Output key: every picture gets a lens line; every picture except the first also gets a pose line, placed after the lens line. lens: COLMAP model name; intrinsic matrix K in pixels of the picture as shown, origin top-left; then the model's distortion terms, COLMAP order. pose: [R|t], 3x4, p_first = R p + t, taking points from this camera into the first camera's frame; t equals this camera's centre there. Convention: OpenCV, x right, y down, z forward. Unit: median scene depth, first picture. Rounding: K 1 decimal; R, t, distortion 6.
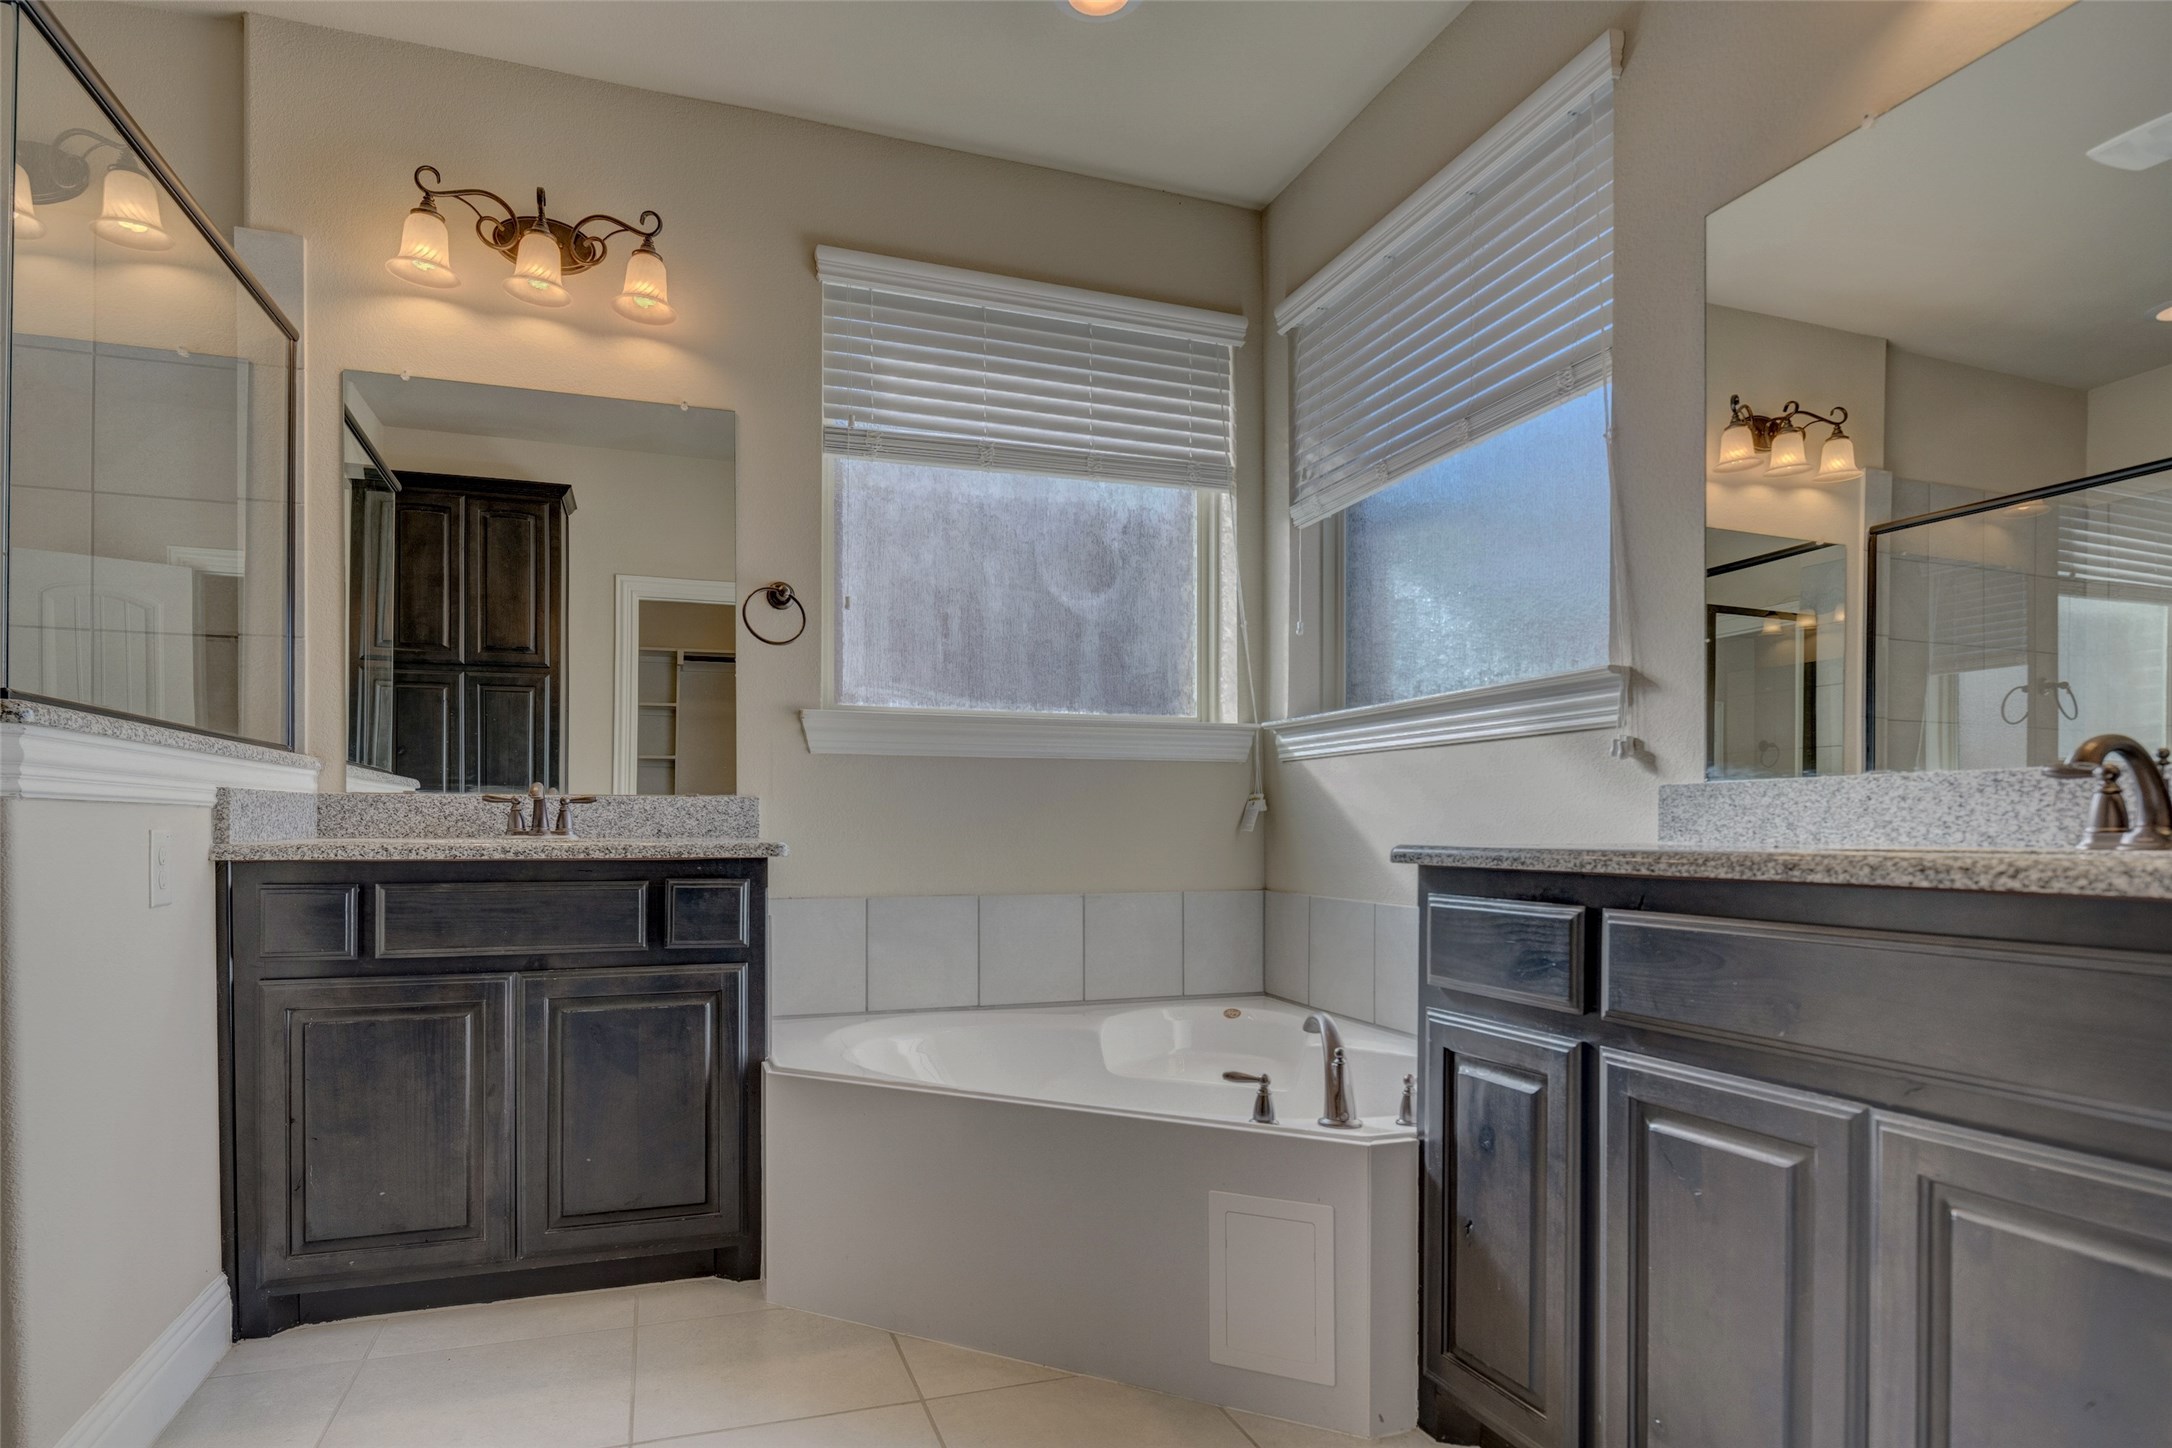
lens RADIAL K [[1182.7, 0, 1079.2], [0, 1182.7, 831.8], [0, 0, 1]] dist [0.005894, 0.001689]
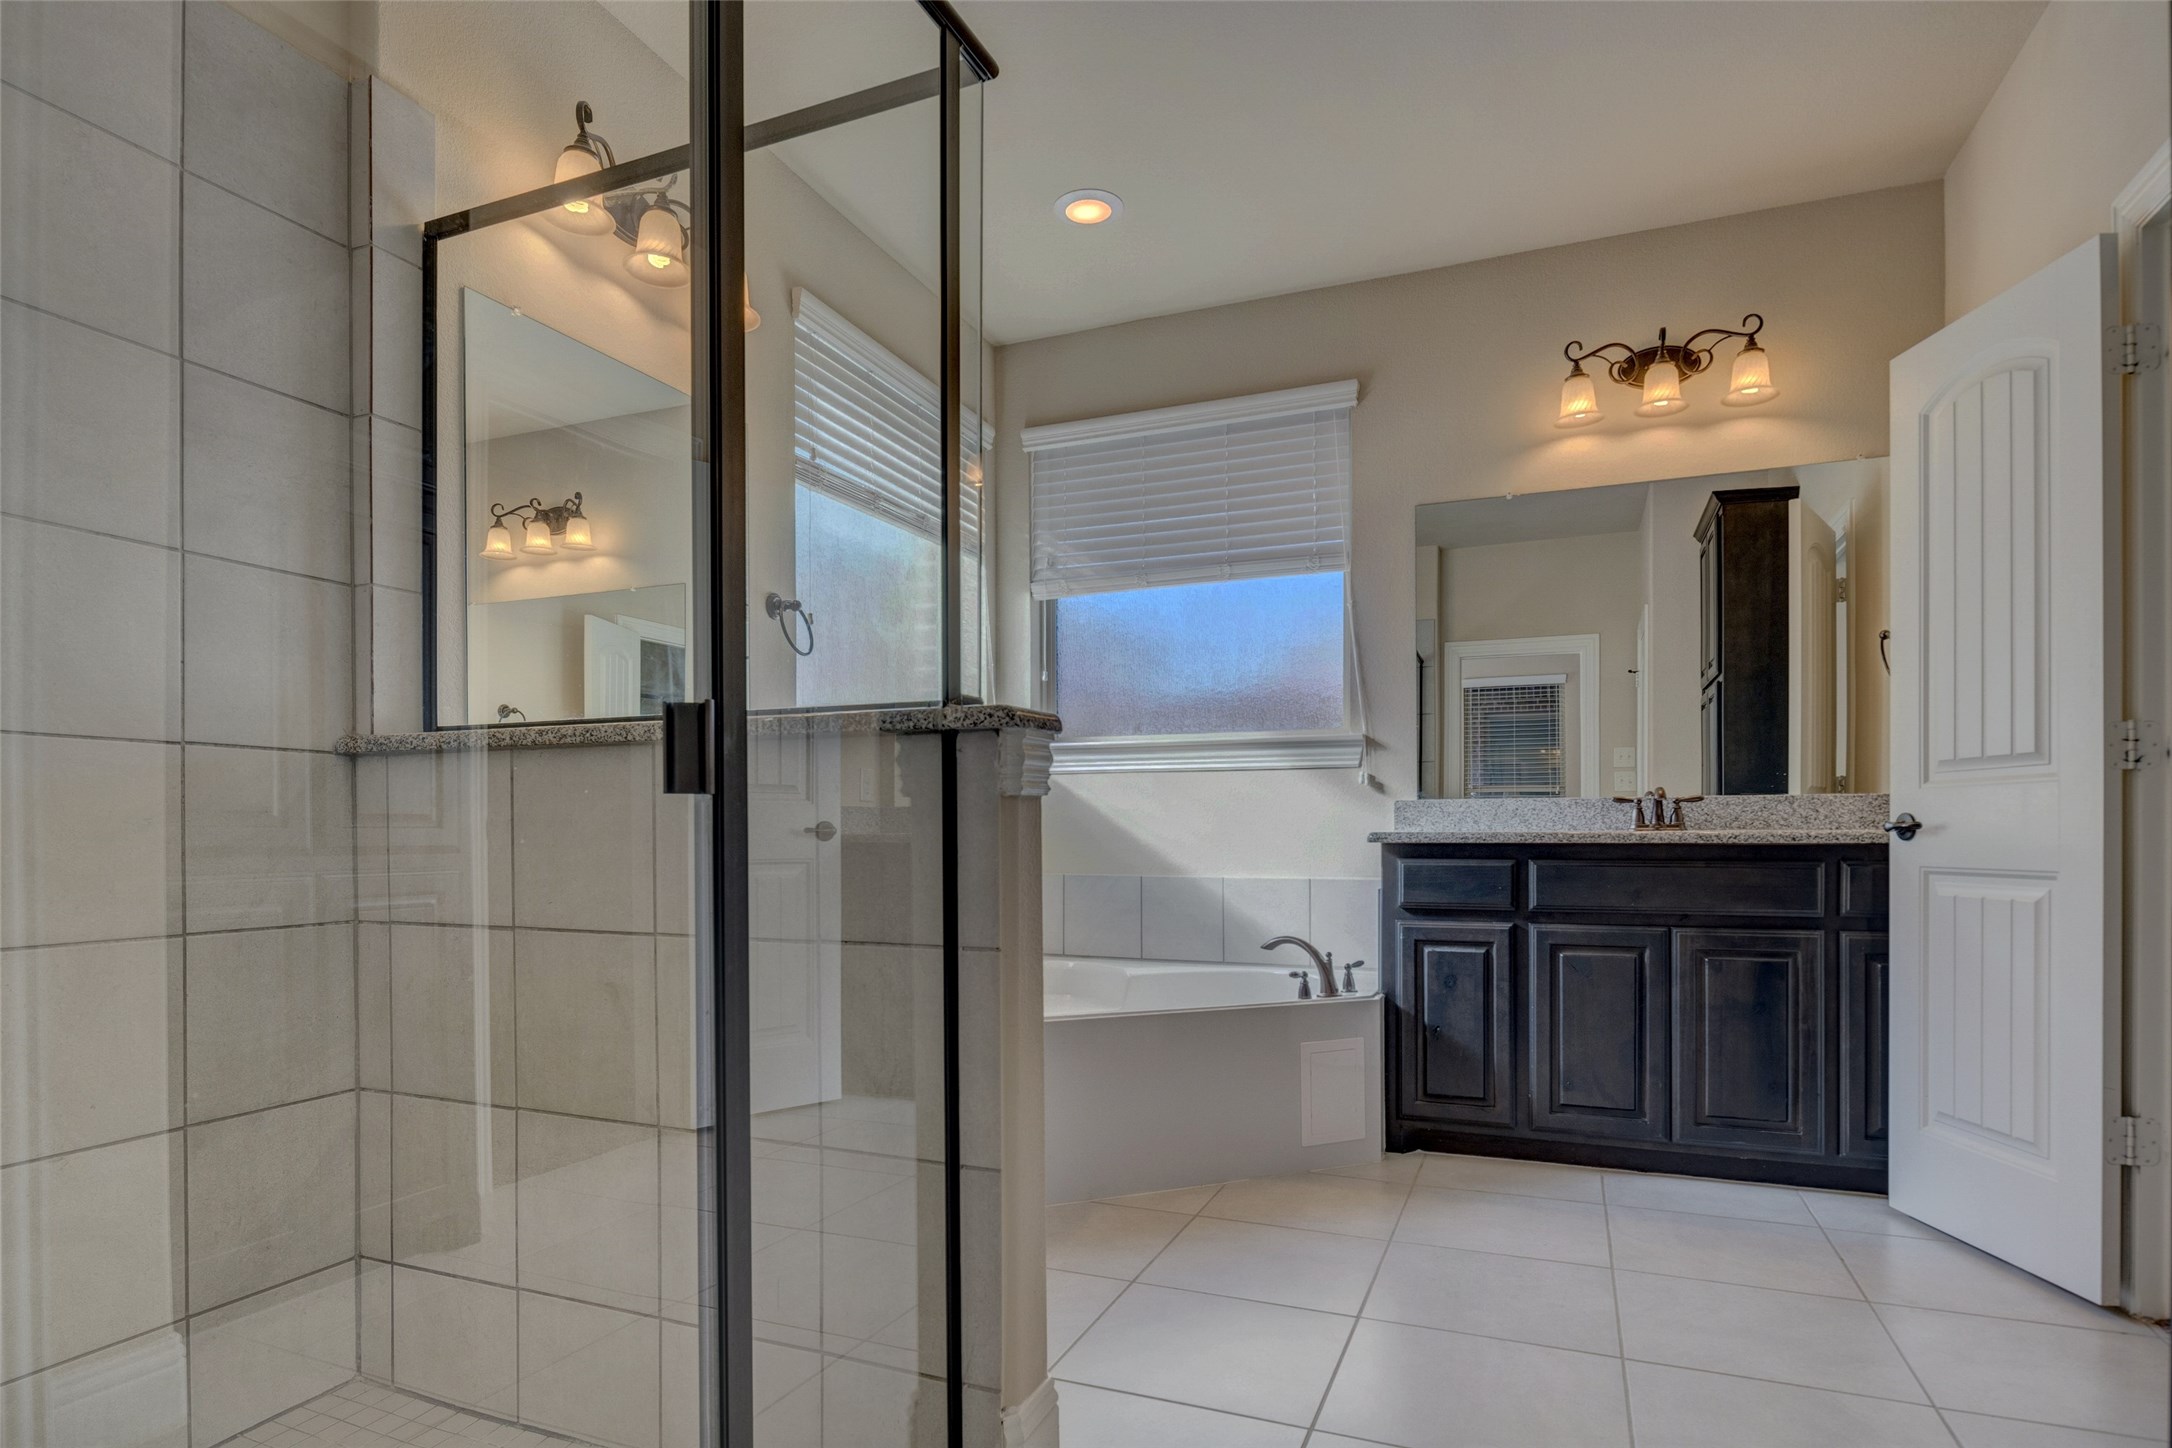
lens RADIAL K [[1182.7, 0, 1061.6], [0, 1182.7, 835.1], [0, 0, 1]] dist [0.005894, 0.001689]
pose [[0.675103, -0.003729, 0.737714, -1.250294], [0.003652, 0.999992, 0.001713, 0.009485], [-0.737714, 0.001538, 0.675112, 0.126424]]
